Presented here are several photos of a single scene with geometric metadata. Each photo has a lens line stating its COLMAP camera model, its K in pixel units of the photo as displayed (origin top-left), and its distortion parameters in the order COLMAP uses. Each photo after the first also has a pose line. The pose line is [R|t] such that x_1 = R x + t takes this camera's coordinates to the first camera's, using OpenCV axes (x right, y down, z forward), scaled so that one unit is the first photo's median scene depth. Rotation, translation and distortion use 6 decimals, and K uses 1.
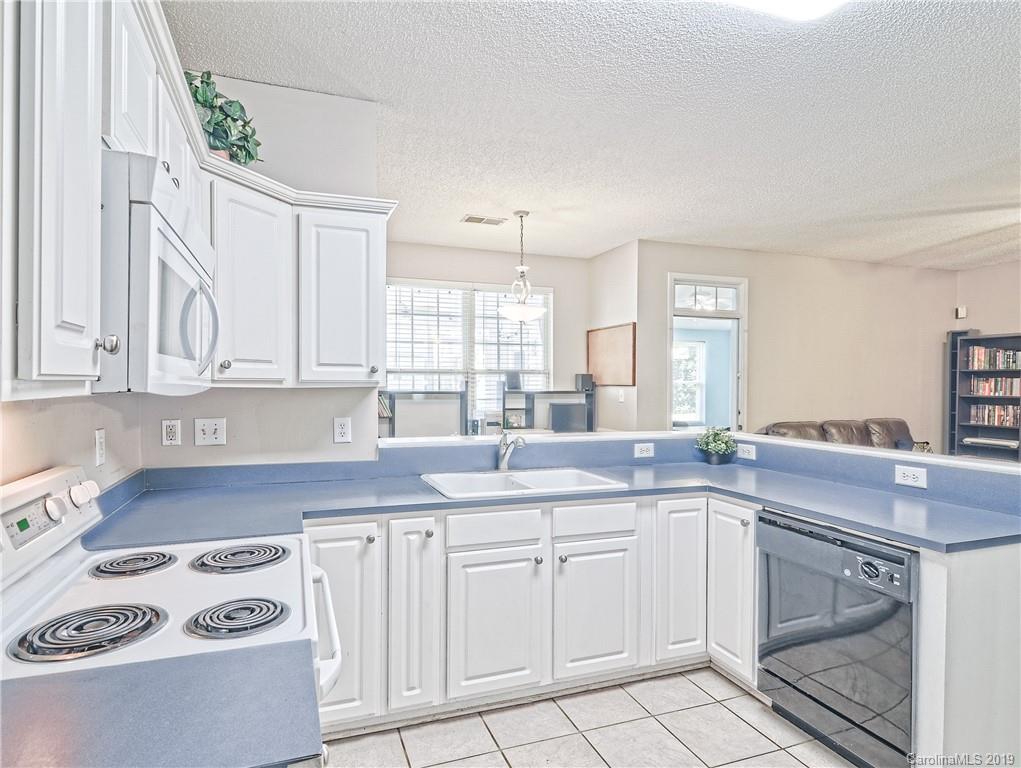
lens RADIAL K [[563.1, 0, 486.1], [0, 563.1, 381.1], [0, 0, 1]] dist [-0.002335, -0.000735]
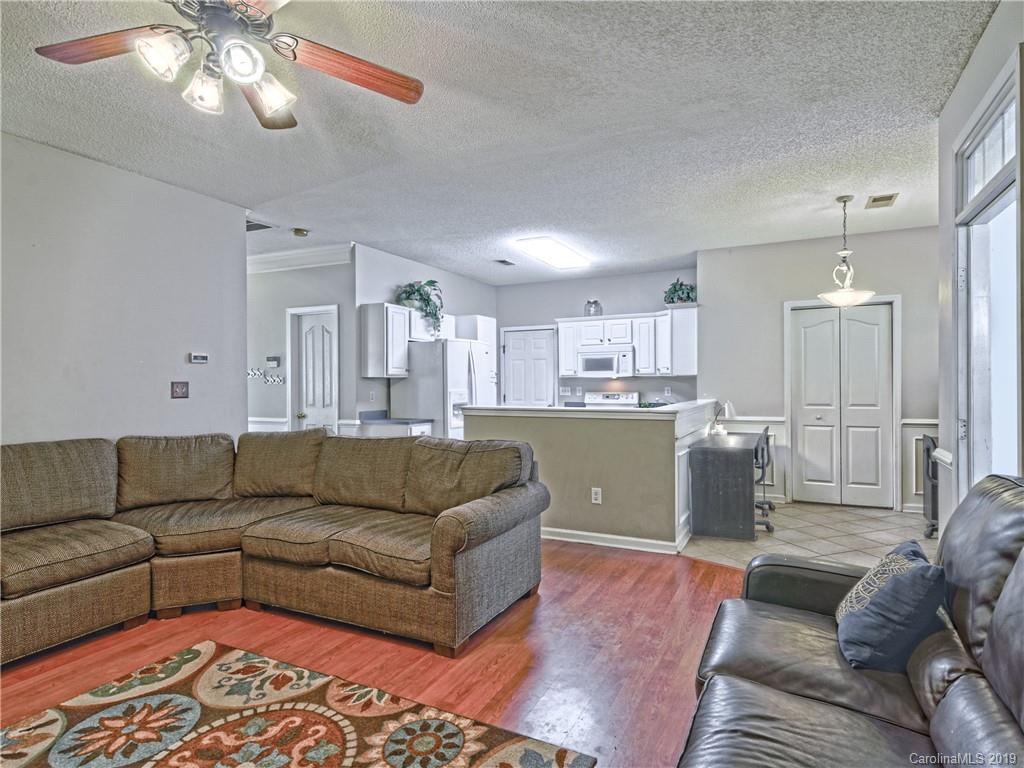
lens RADIAL K [[541.4, 0, 557.9], [0, 541.4, 386.8], [0, 0, 1]] dist [0.004887, -0.000421]
pose [[-0.660950, 0.010659, -0.750355, 0.875314], [0.009773, 0.999937, 0.005596, 0.019109], [0.750367, -0.003635, -0.661012, 0.974206]]
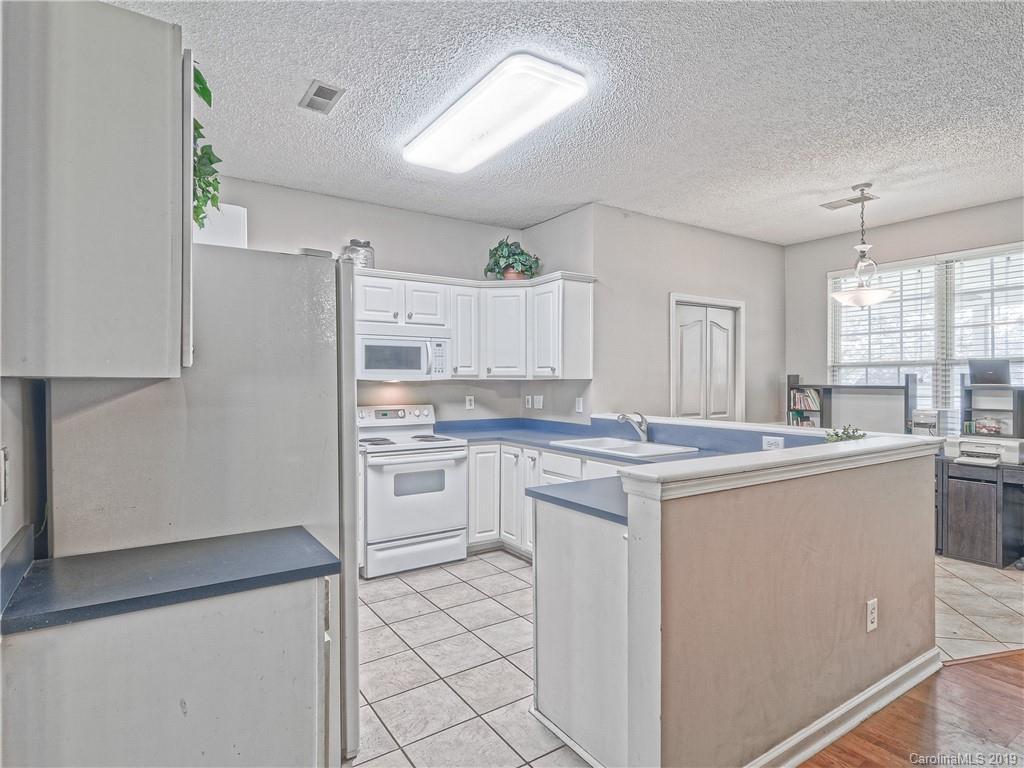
lens RADIAL K [[551.4, 0, 512.0], [0, 551.4, 384.0], [0, 0, 1]] dist [0.017179, -0.000498]
pose [[0.263689, 0.001655, -0.964606, 0.602063], [0.006463, 0.999973, 0.003482, 0.008013], [0.964586, -0.007152, 0.263672, 0.177886]]
